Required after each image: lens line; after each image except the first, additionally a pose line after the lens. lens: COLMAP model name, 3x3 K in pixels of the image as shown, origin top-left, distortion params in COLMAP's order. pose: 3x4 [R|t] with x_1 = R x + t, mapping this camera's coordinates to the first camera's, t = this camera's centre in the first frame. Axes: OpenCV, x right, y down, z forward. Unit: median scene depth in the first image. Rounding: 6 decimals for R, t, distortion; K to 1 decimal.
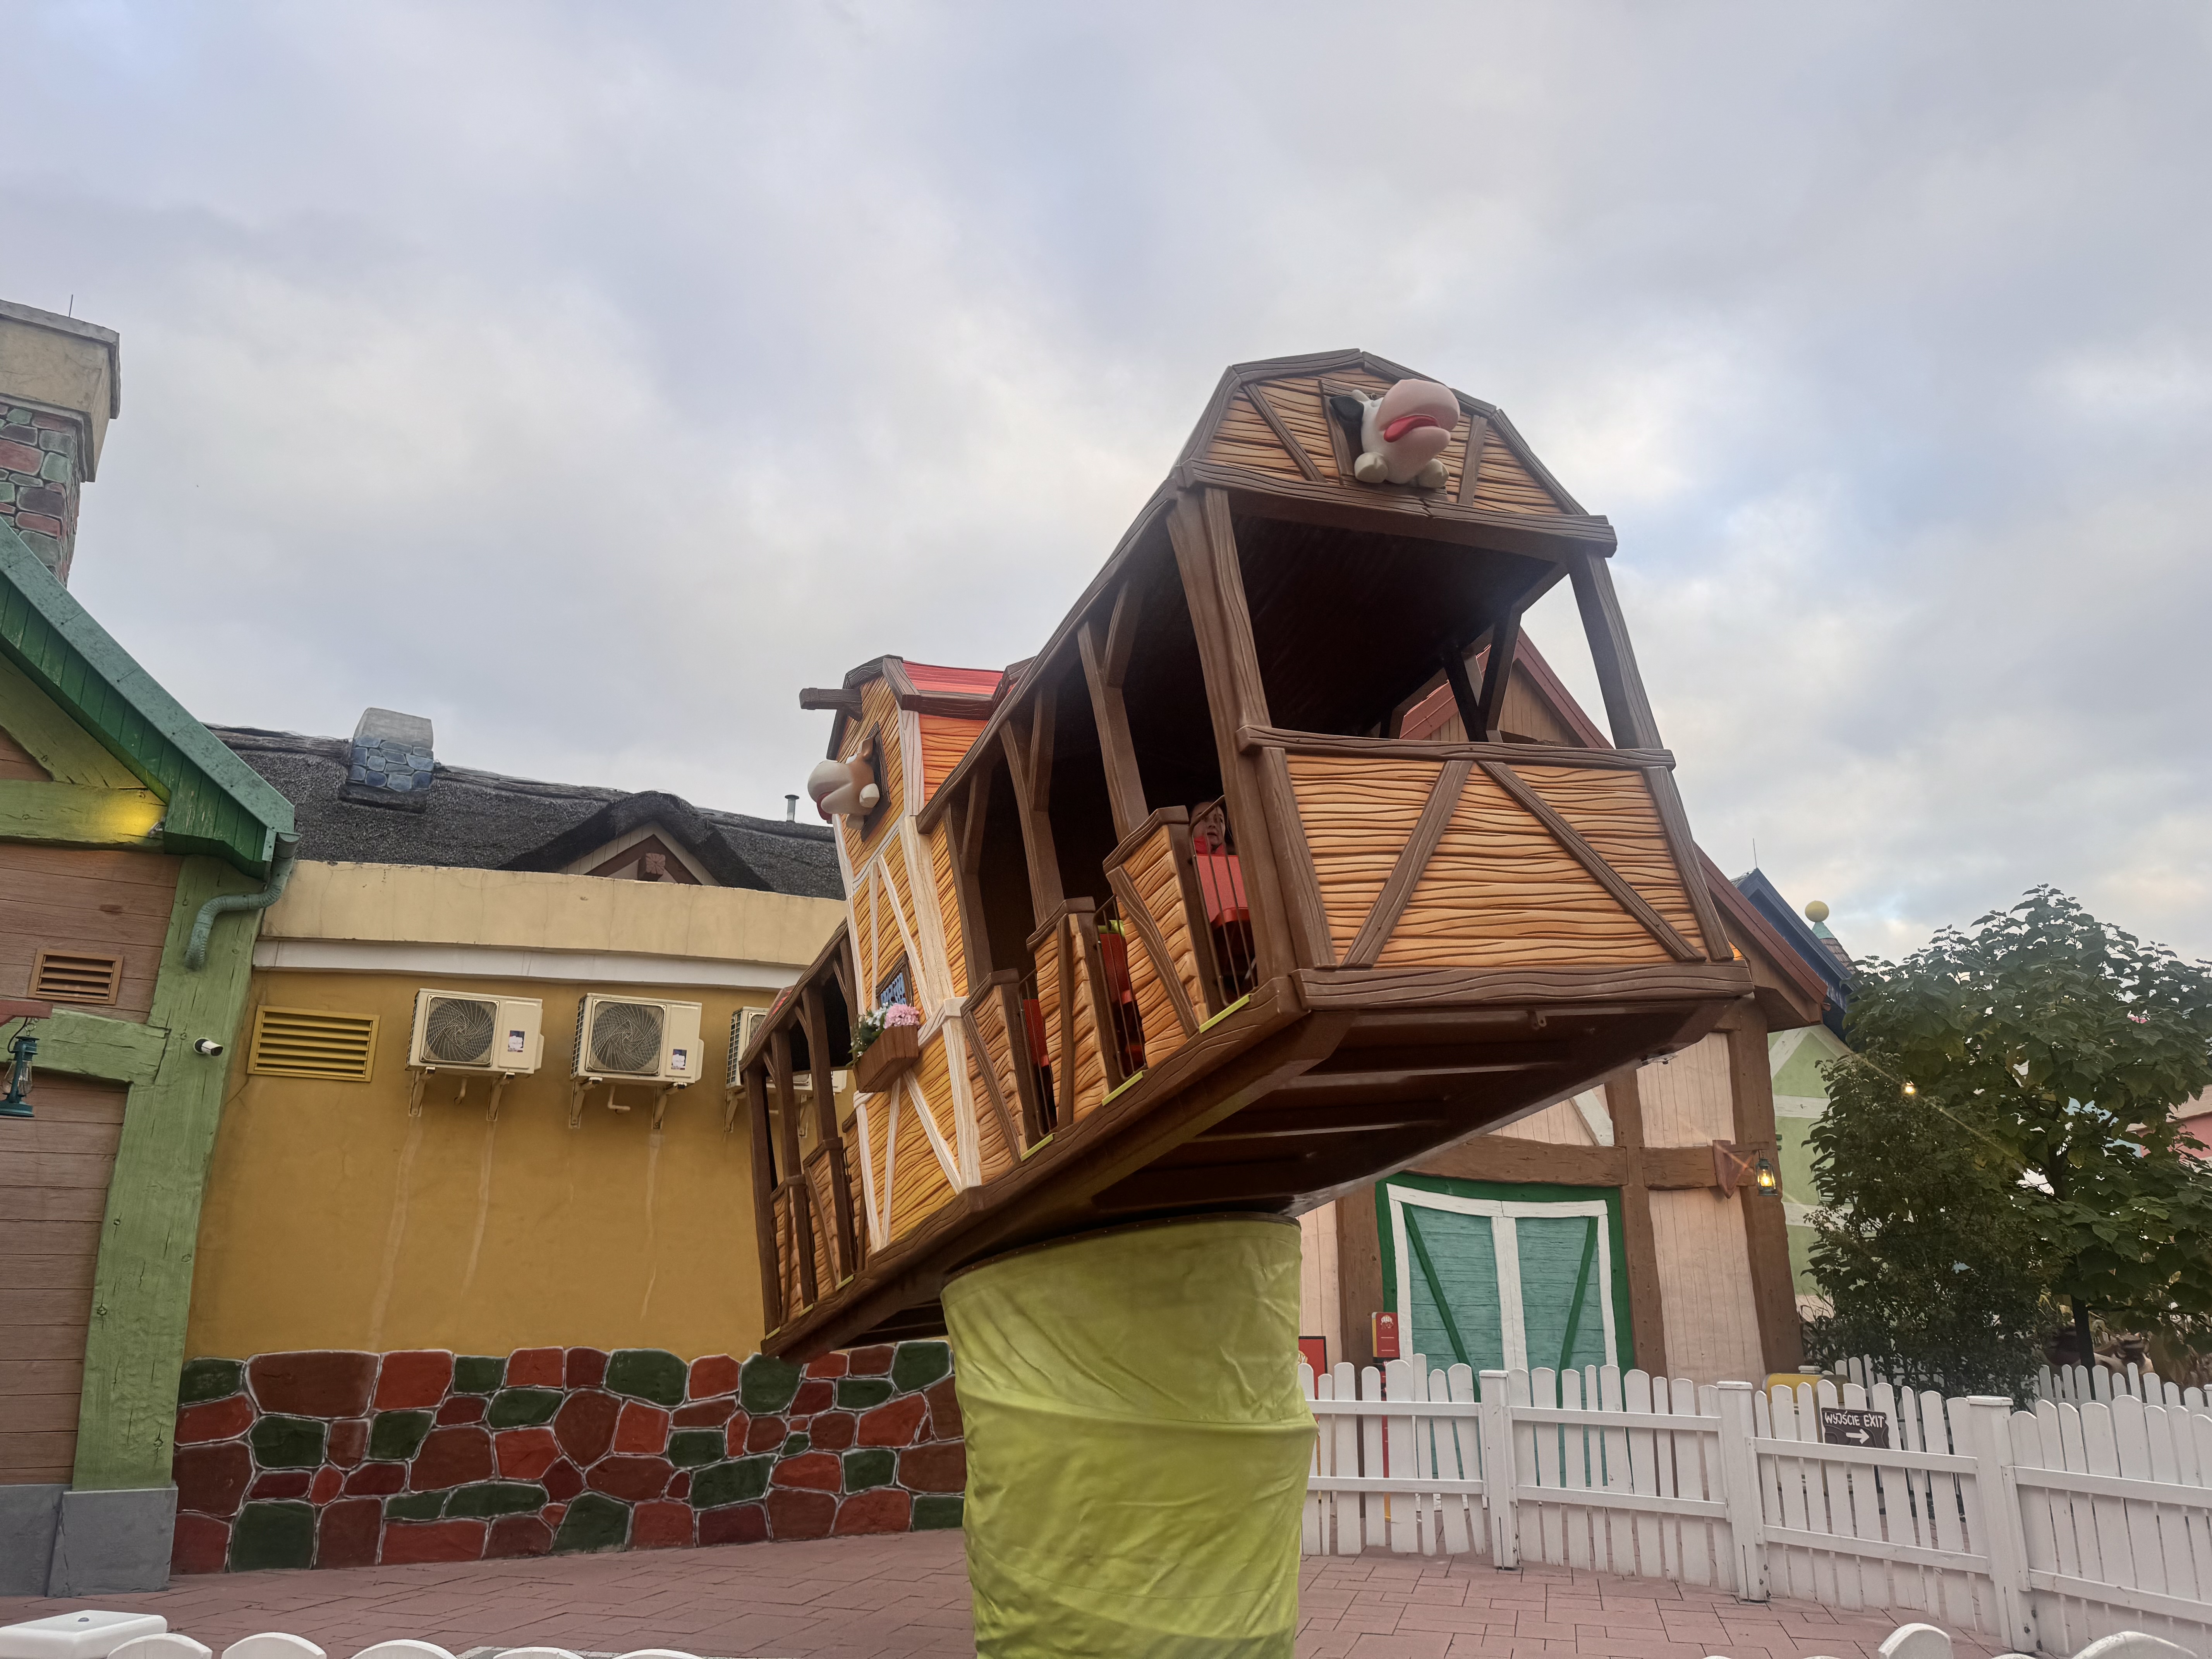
lens RADIAL K [[1546.1, 0, 1115.0], [0, 1546.1, 829.7], [0, 0, 1]] dist [0.019778, -0.022268]
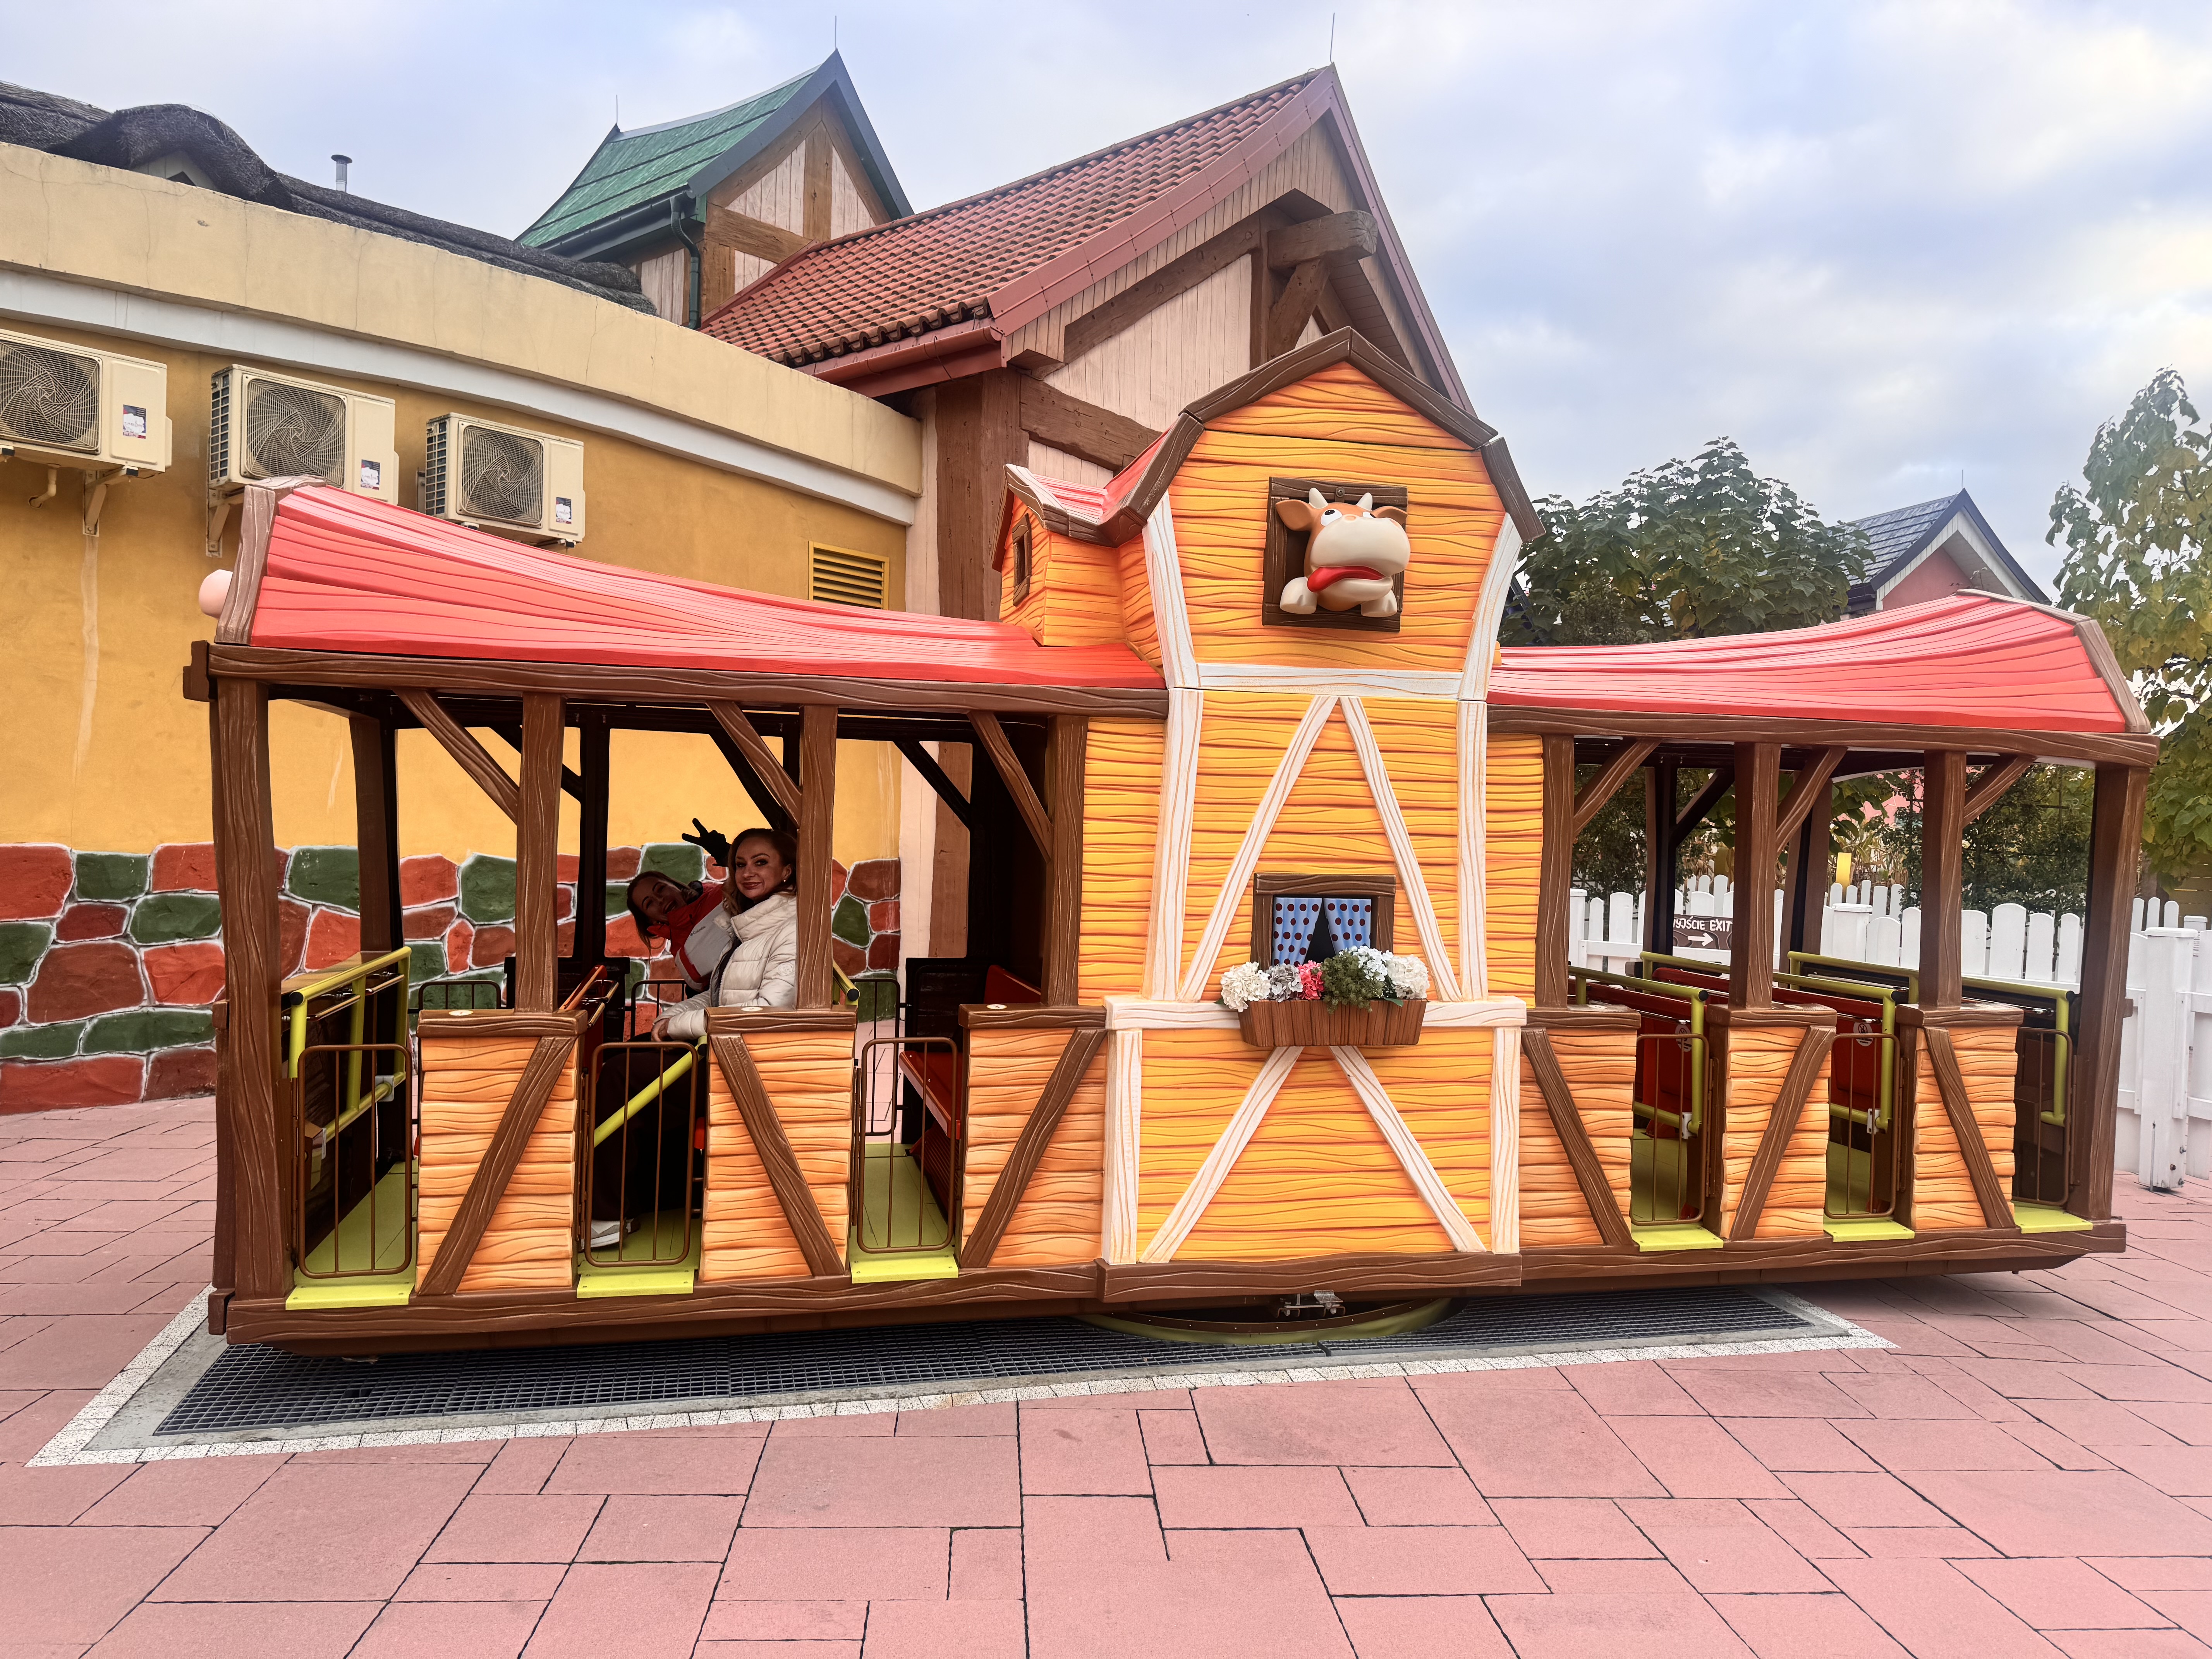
lens RADIAL K [[1546.1, 0, 1117.0], [0, 1546.1, 833.8], [0, 0, 1]] dist [0.019778, -0.022268]
pose [[0.939737, 0.014436, 0.341594, -0.213951], [-0.118127, 0.951290, 0.284768, 0.064034], [-0.320844, -0.307959, 0.895668, 0.188645]]
